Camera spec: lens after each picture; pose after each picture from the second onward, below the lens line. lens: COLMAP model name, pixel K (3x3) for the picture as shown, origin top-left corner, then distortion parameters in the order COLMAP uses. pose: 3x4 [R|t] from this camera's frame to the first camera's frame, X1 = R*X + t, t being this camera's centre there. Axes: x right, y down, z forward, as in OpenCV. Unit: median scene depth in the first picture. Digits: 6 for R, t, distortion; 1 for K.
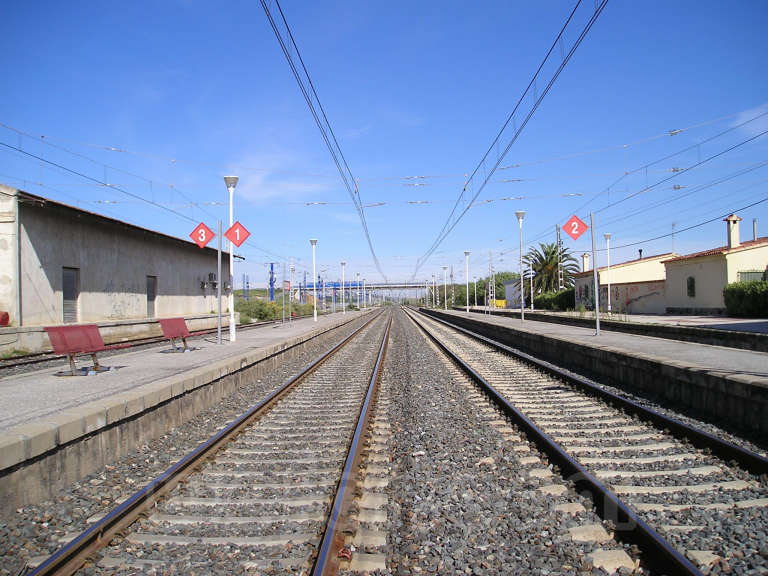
lens RADIAL K [[784.7, 0, 394.6], [0, 784.7, 290.8], [0, 0, 1]] dist [-0.111736, 0.020379]
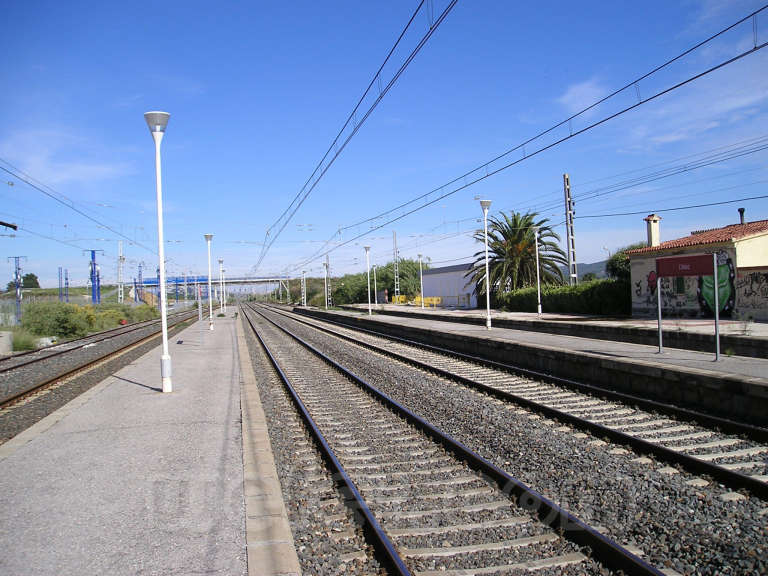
lens RADIAL K [[784.7, 0, 394.6], [0, 784.7, 290.8], [0, 0, 1]] dist [-0.111736, 0.020379]
pose [[0.979702, -0.015419, 0.199865, -0.050826], [0.013958, 0.999865, 0.008718, -0.000221], [-0.199972, -0.005751, 0.979785, 0.474295]]
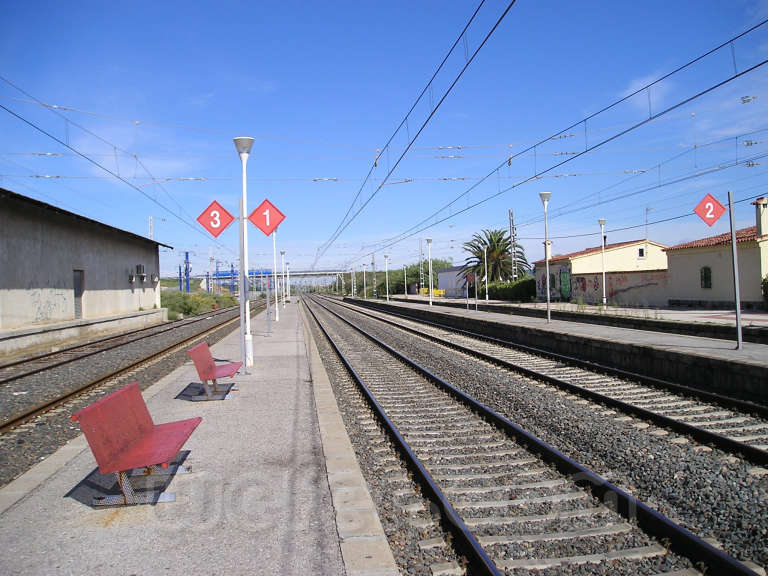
lens RADIAL K [[784.7, 0, 394.6], [0, 784.7, 290.8], [0, 0, 1]] dist [-0.111736, 0.020379]
pose [[0.992075, -0.012242, 0.125050, -0.054419], [0.010120, 0.999794, 0.017585, -0.005469], [-0.125240, -0.016180, 0.991995, 0.088249]]
